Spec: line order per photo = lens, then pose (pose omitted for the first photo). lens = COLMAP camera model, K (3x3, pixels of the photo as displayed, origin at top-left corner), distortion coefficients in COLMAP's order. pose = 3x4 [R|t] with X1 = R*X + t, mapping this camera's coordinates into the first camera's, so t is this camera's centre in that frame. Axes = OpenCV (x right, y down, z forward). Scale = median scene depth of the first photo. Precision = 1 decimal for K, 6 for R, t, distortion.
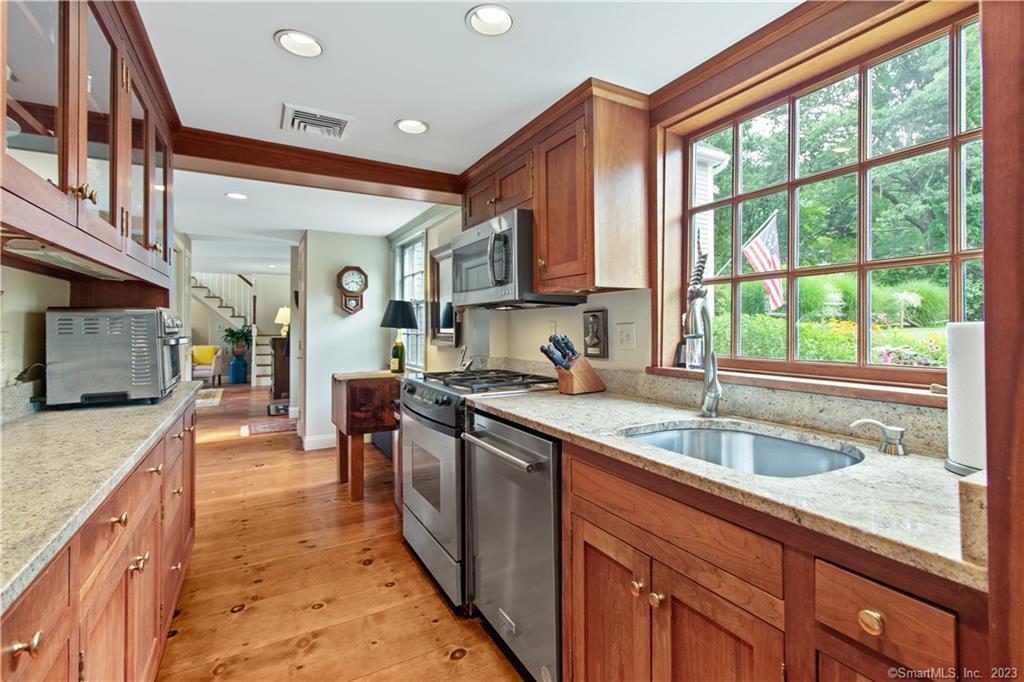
lens RADIAL K [[469.6, 0, 511.4], [0, 469.6, 329.9], [0, 0, 1]] dist [0.001739, -0.000182]
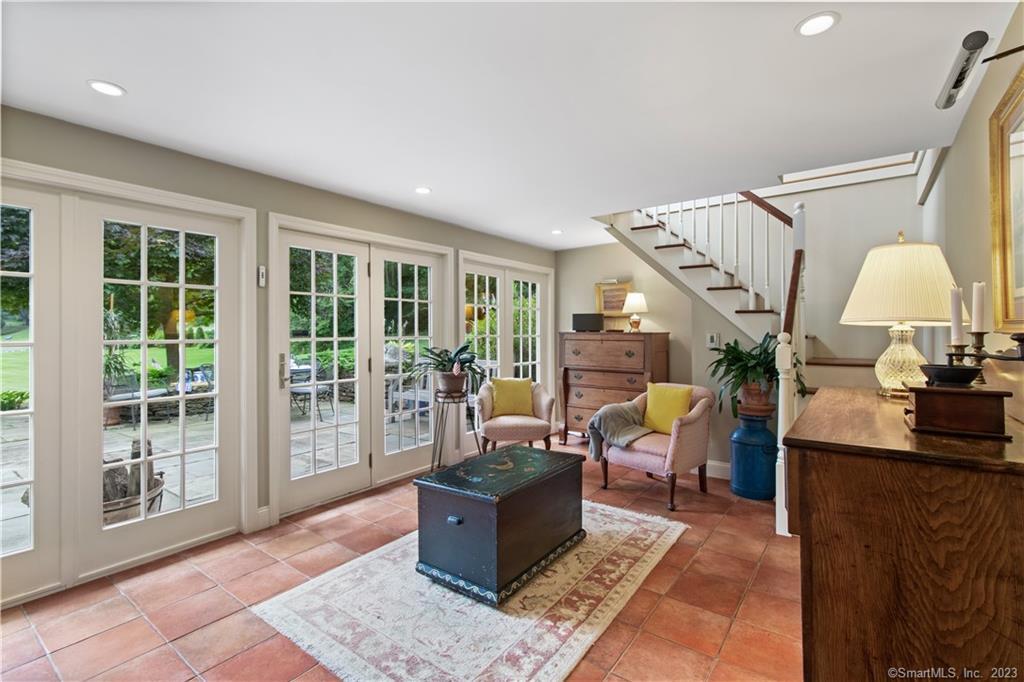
lens RADIAL K [[469.6, 0, 511.4], [0, 469.6, 329.9], [0, 0, 1]] dist [0.001739, -0.000182]
pose [[0.410148, -0.006154, -0.911998, -0.324839], [0.004530, 0.999979, -0.004710, -0.012560], [0.912008, -0.002200, 0.410167, 0.681989]]
